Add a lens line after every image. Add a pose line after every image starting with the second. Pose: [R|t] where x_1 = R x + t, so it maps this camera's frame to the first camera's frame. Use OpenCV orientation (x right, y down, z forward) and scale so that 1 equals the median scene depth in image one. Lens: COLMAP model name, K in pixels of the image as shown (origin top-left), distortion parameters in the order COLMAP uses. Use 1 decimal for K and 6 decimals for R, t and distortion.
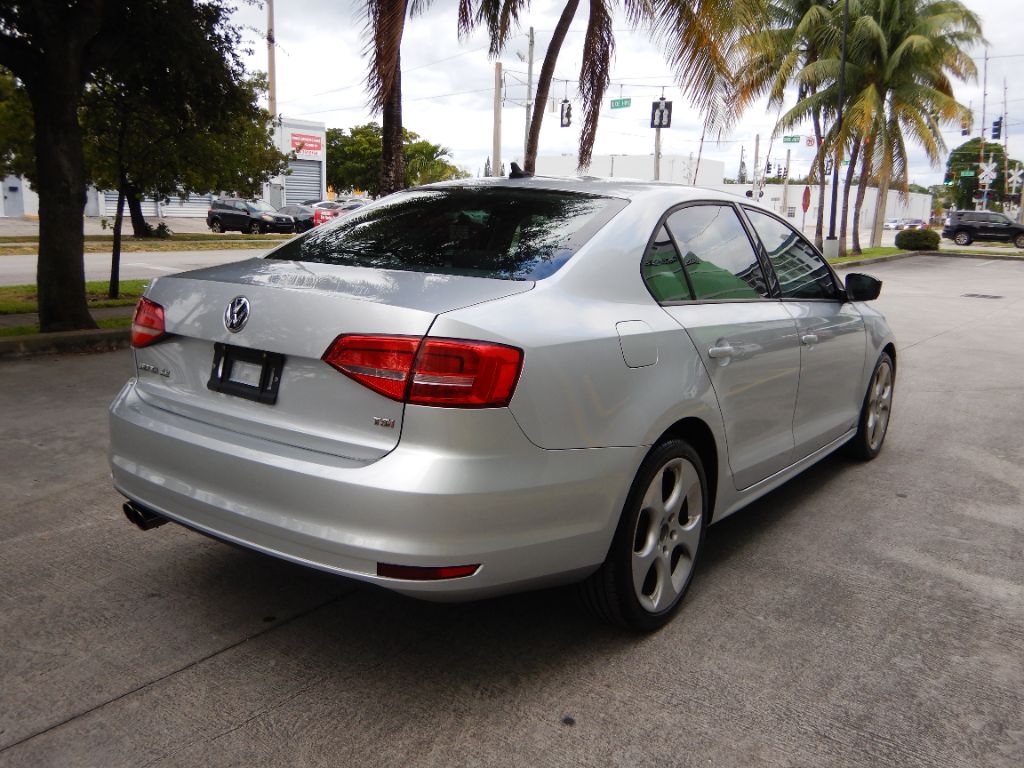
lens RADIAL K [[872.7, 0, 512.2], [0, 872.7, 374.2], [0, 0, 1]] dist [0.009272, -0.007209]
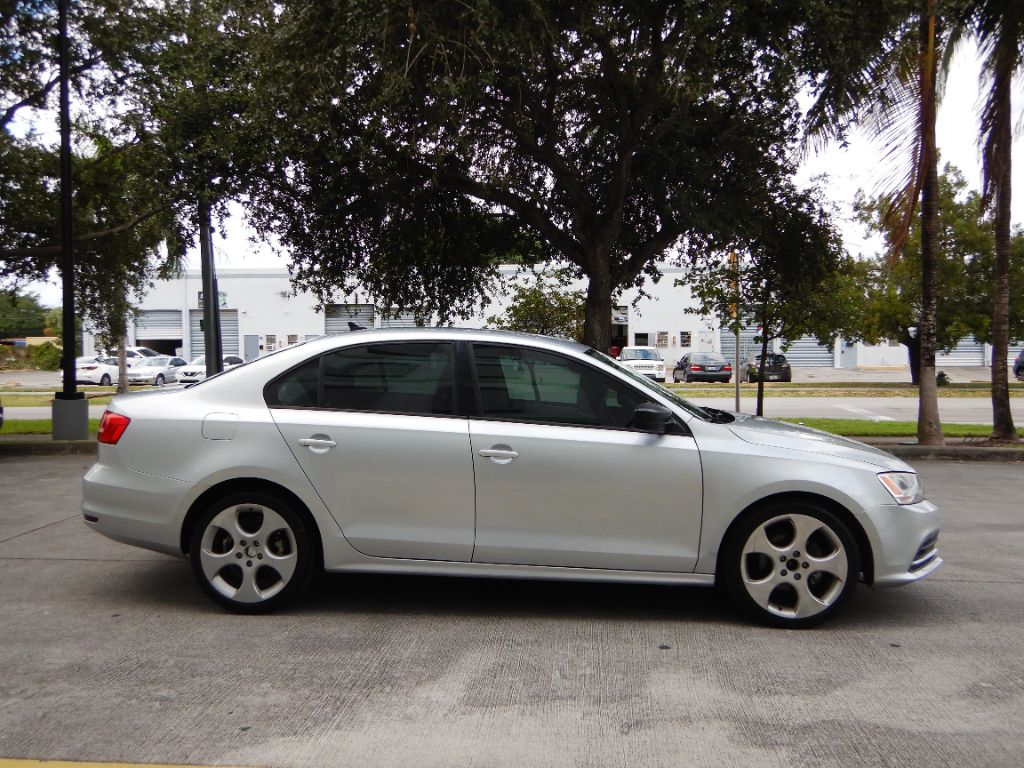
lens RADIAL K [[804.4, 0, 513.8], [0, 804.4, 366.5], [0, 0, 1]] dist [0.017683, -0.009833]
pose [[0.531773, -0.012786, -0.846790, 1.472572], [-0.139405, 0.984925, -0.102416, -0.056793], [0.835334, 0.172508, 0.521974, 0.517375]]
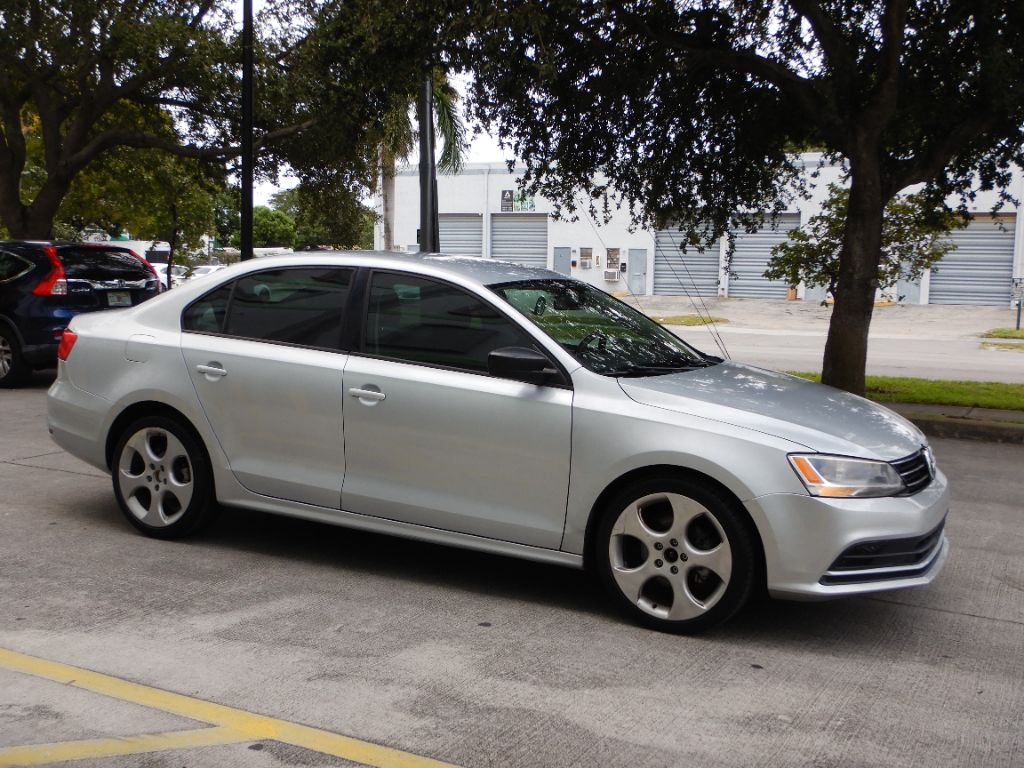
lens RADIAL K [[1124.6, 0, 514.3], [0, 1124.6, 356.4], [0, 0, 1]] dist [0.005826, 0.033929]
pose [[0.154897, 0.055731, -0.986357, 1.984410], [-0.202137, 0.979073, 0.023576, -0.178996], [0.967030, 0.195728, 0.162921, 1.105995]]
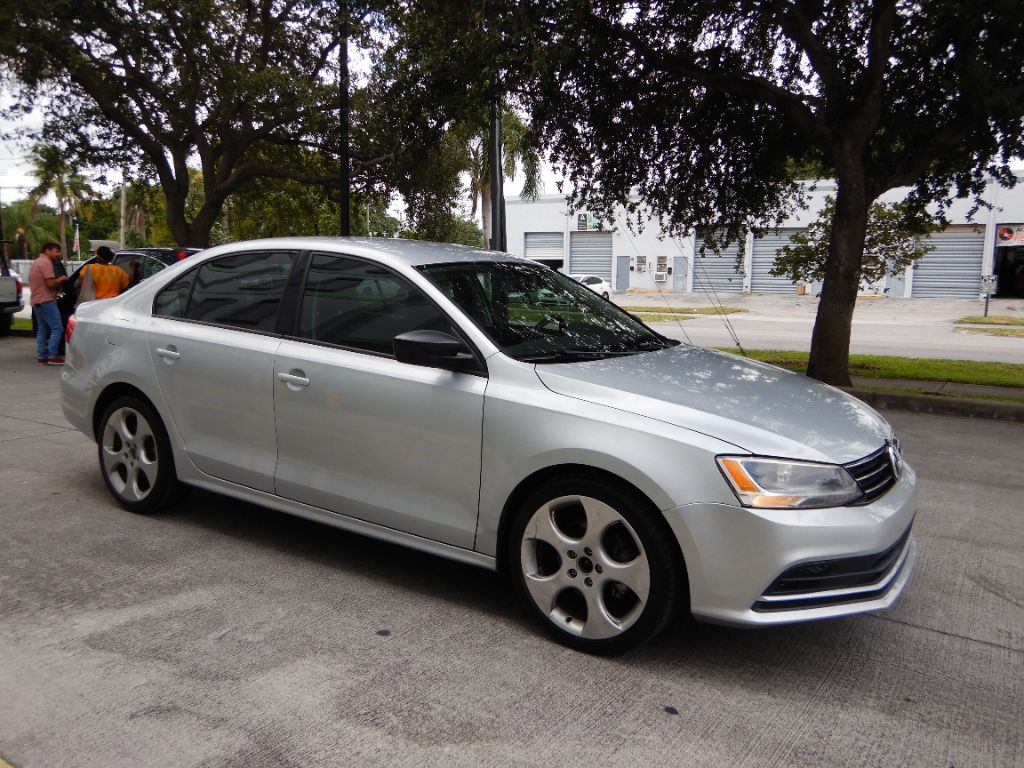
lens RADIAL K [[804.4, 0, 513.8], [0, 804.4, 366.5], [0, 0, 1]] dist [0.017683, -0.009833]
pose [[0.050140, 0.090408, -0.994642, 1.508289], [-0.198364, 0.976956, 0.078801, -0.211321], [0.978845, 0.193350, 0.066918, 1.391091]]
